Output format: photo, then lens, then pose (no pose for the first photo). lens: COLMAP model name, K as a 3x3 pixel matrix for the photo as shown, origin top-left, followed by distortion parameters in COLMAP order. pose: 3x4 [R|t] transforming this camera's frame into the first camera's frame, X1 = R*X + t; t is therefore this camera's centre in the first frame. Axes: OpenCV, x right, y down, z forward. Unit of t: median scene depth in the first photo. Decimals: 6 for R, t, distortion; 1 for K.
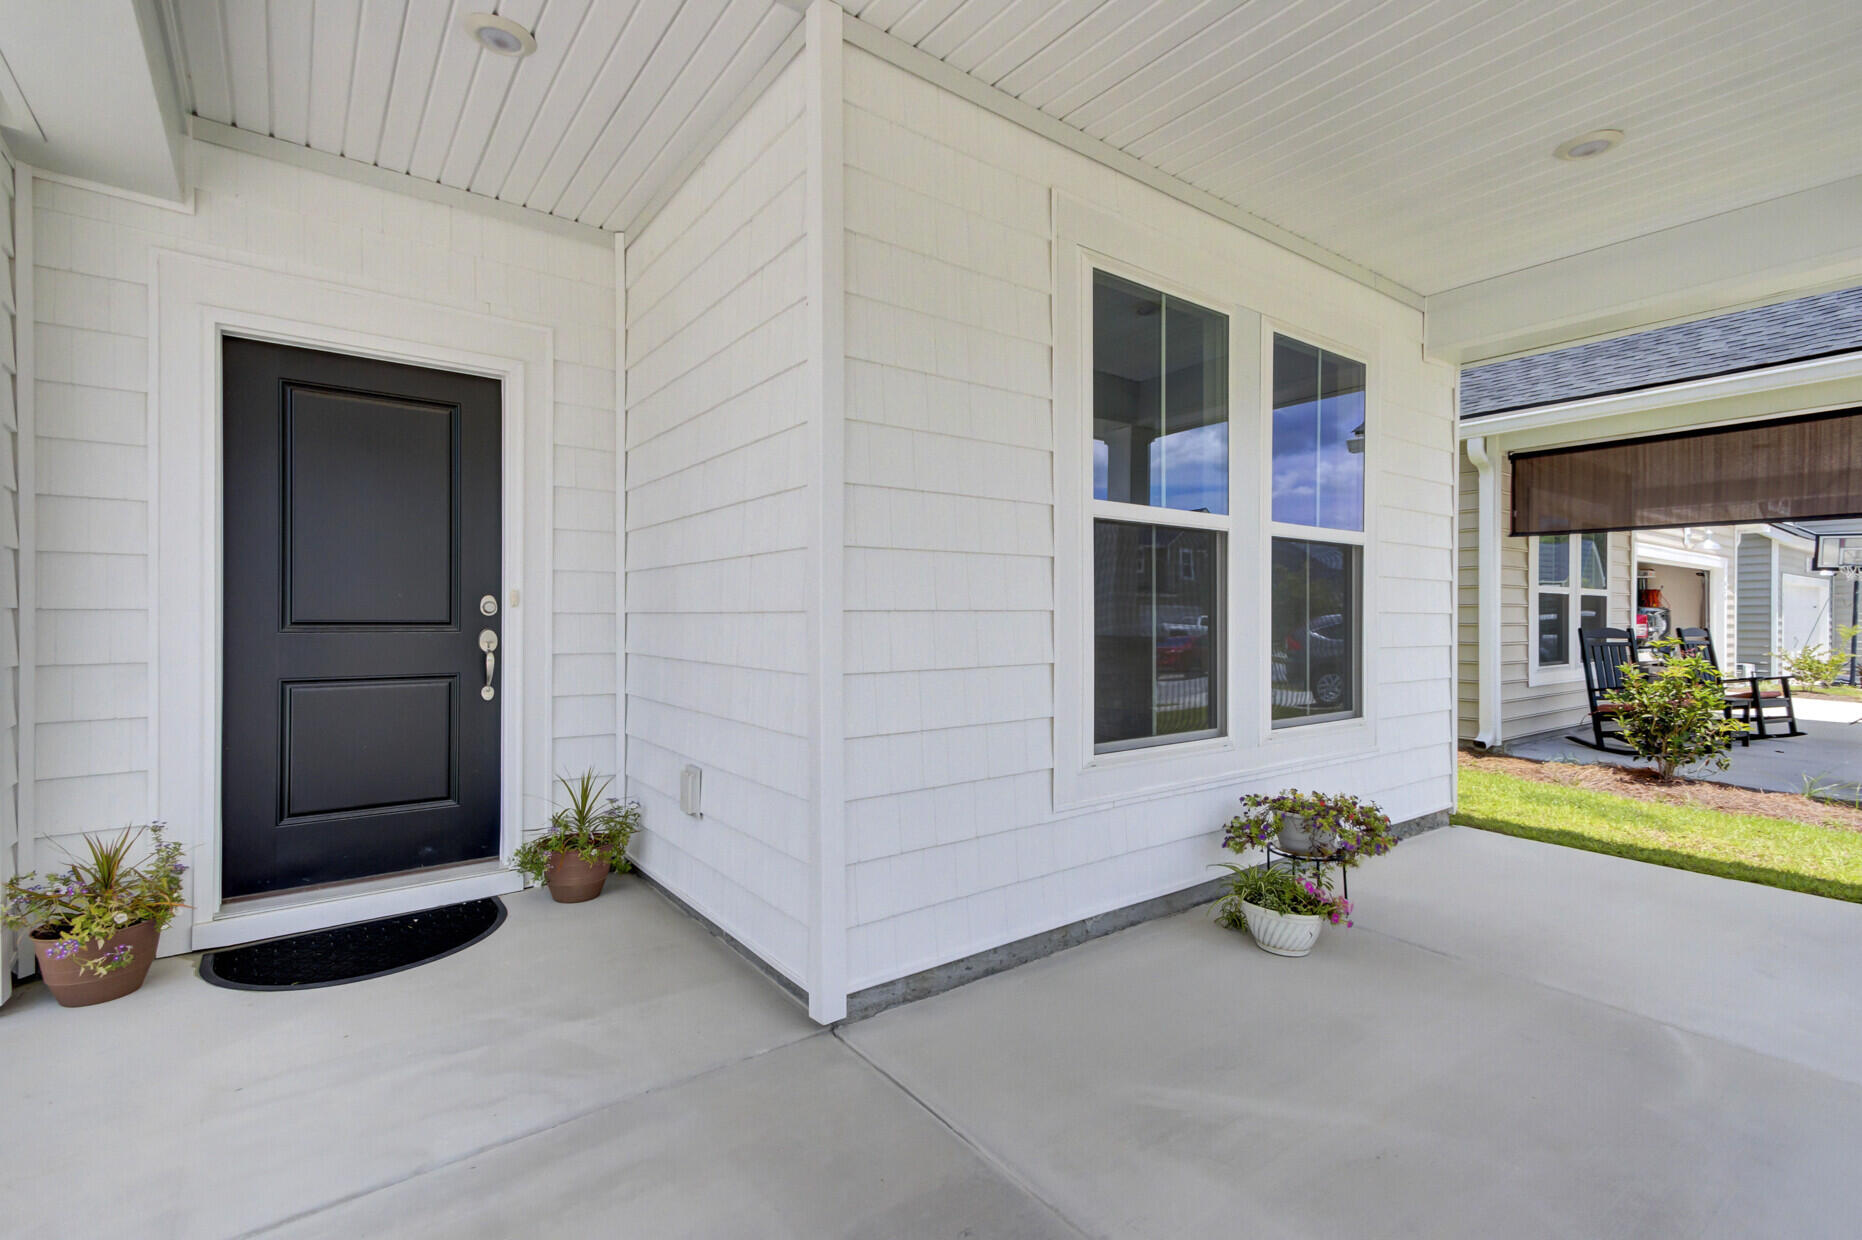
lens RADIAL K [[831.8, 0, 931.0], [0, 831.8, 620.0], [0, 0, 1]] dist [0.000464, -0.000397]
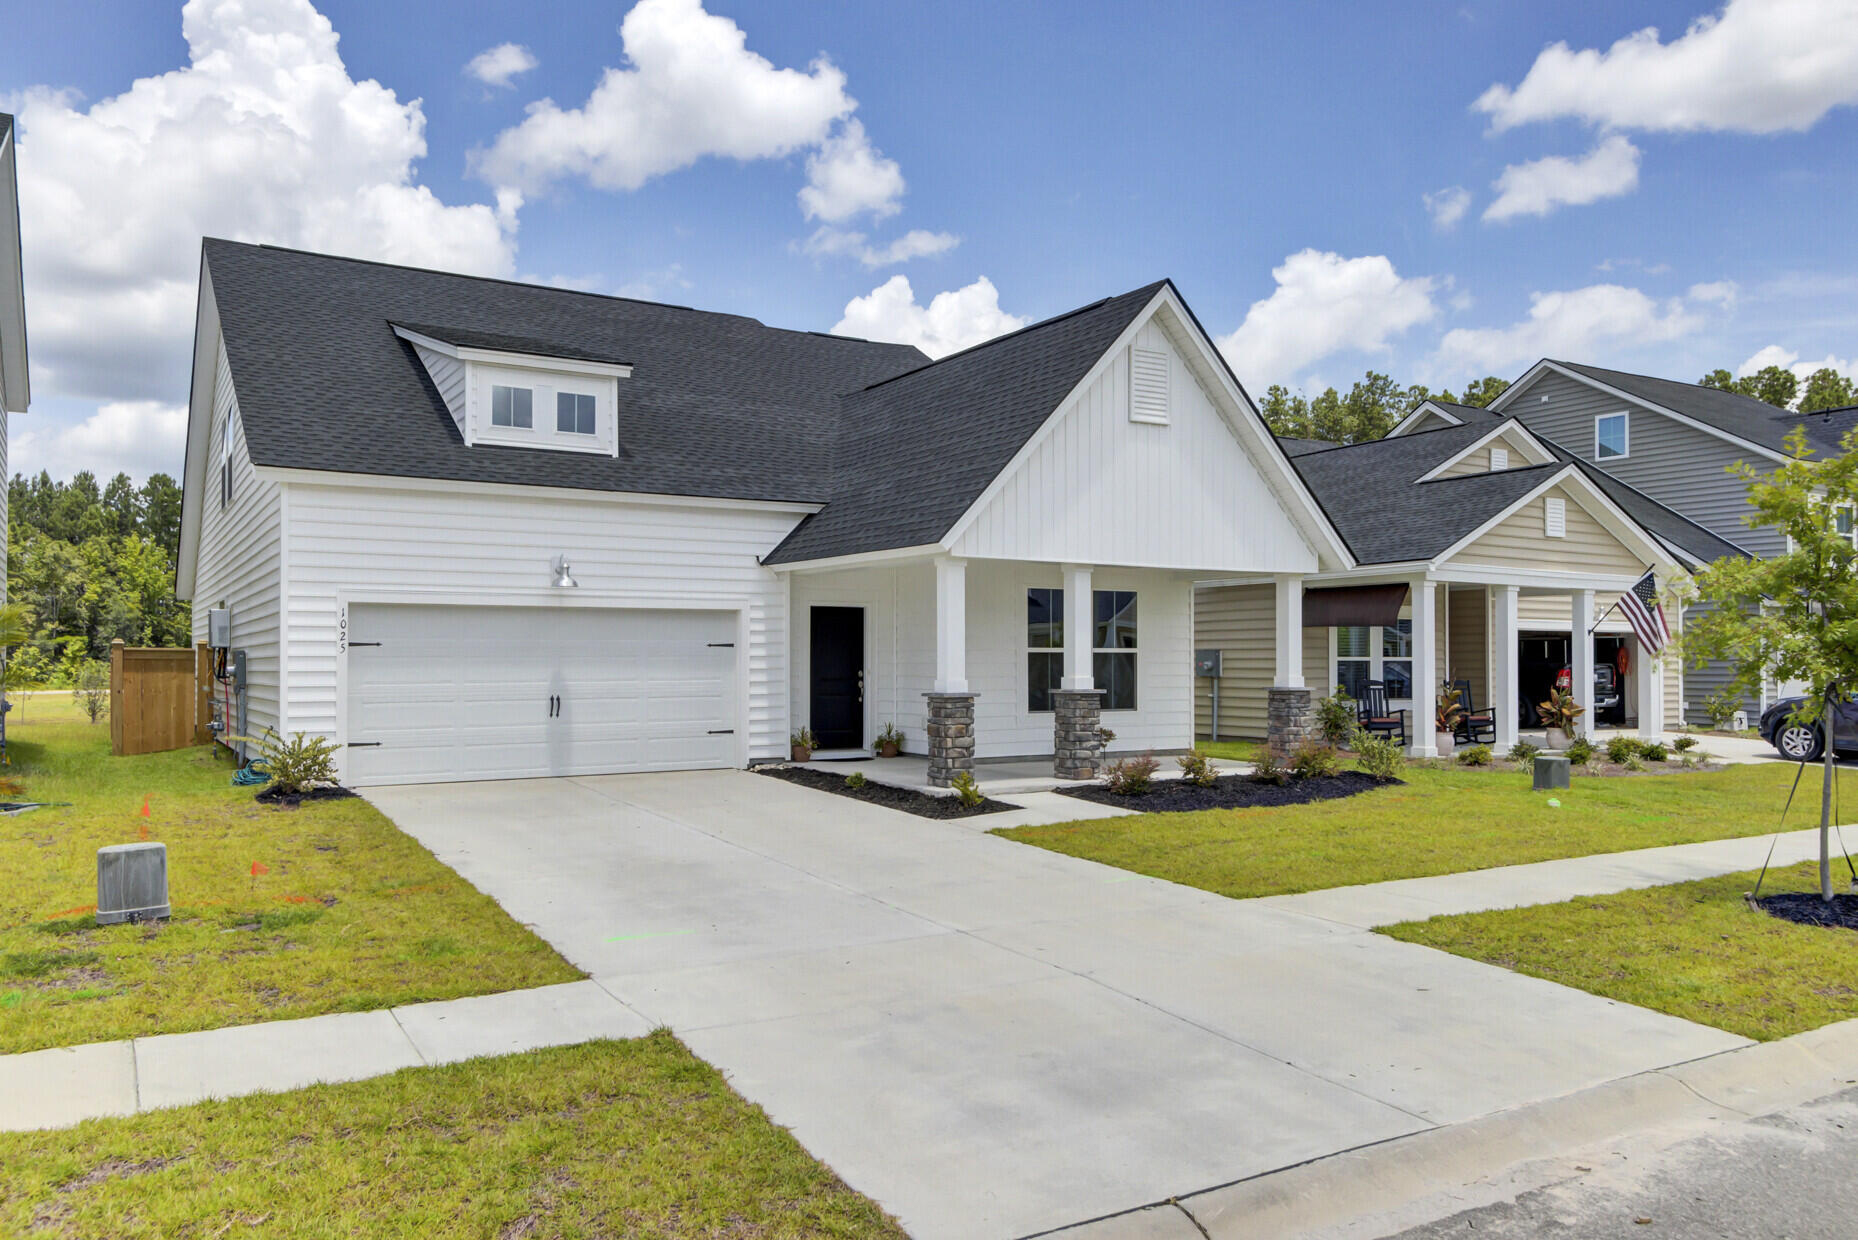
lens RADIAL K [[1354.8, 0, 929.0], [0, 1354.8, 620.0], [0, 0, 1]] dist [0.003289, -0.000827]
pose [[0.994599, -0.003097, -0.103747, 0.328843], [-0.000109, 0.999523, -0.030875, -0.066717], [0.103793, 0.030719, 0.994124, -4.539195]]
